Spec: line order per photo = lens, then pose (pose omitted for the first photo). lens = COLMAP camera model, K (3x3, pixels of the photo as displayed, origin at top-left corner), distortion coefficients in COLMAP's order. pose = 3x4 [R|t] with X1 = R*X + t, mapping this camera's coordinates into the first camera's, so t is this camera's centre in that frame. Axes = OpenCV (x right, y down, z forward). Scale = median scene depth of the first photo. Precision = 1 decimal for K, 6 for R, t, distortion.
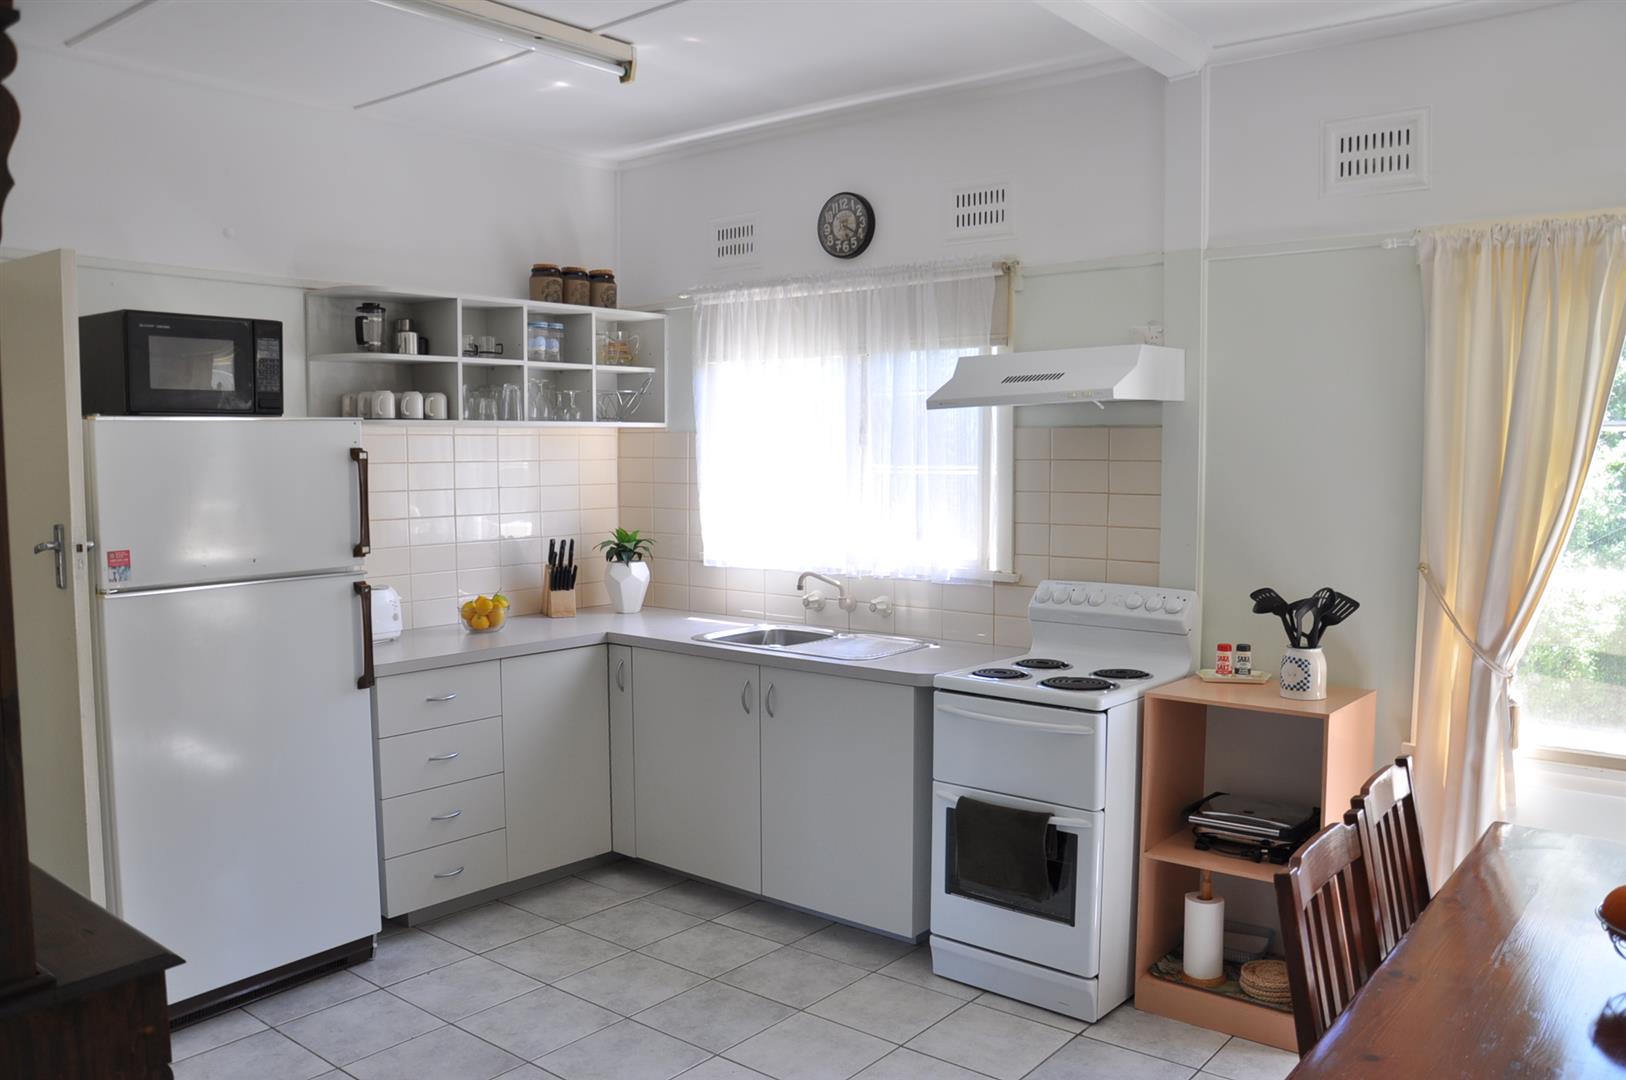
lens RADIAL K [[1260.6, 0, 840.7], [0, 1260.6, 542.9], [0, 0, 1]] dist [-0.158524, 0.124458]
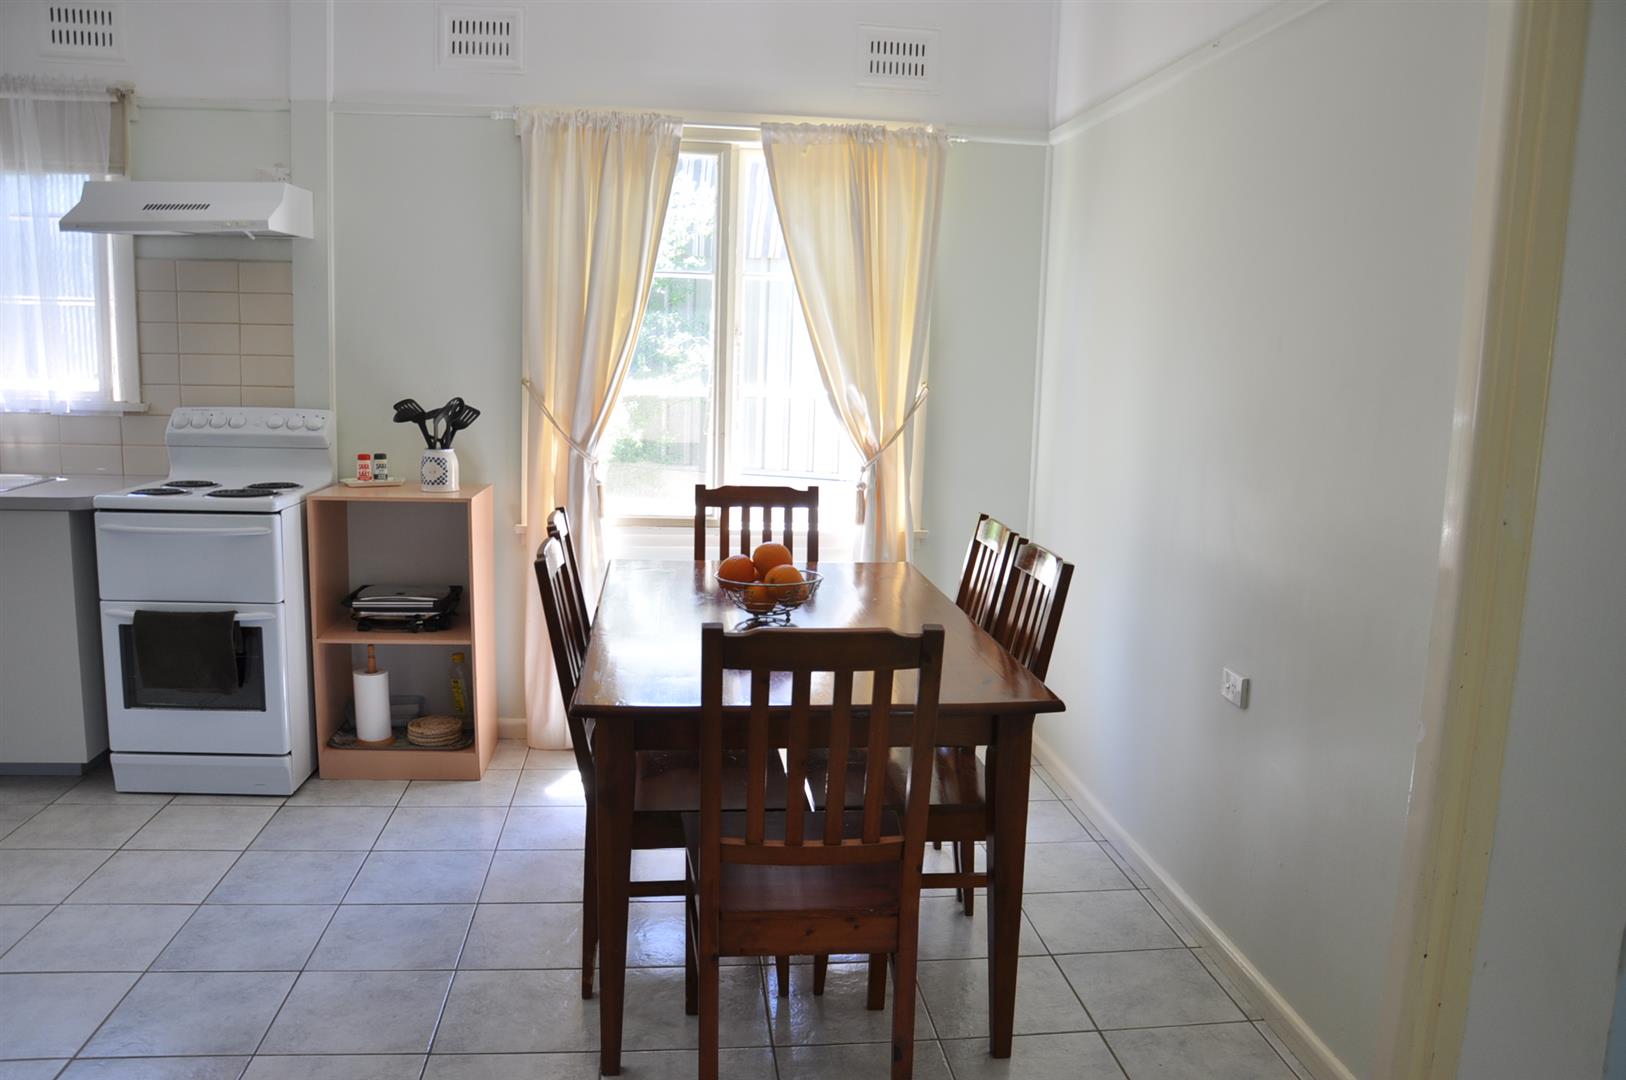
lens RADIAL K [[1260.6, 0, 840.7], [0, 1260.6, 542.9], [0, 0, 1]] dist [-0.158524, 0.124458]
pose [[0.693655, -0.089588, 0.714715, -0.213922], [0.022977, 0.994482, 0.102357, 0.058580], [-0.719941, -0.054579, 0.691886, -0.113352]]
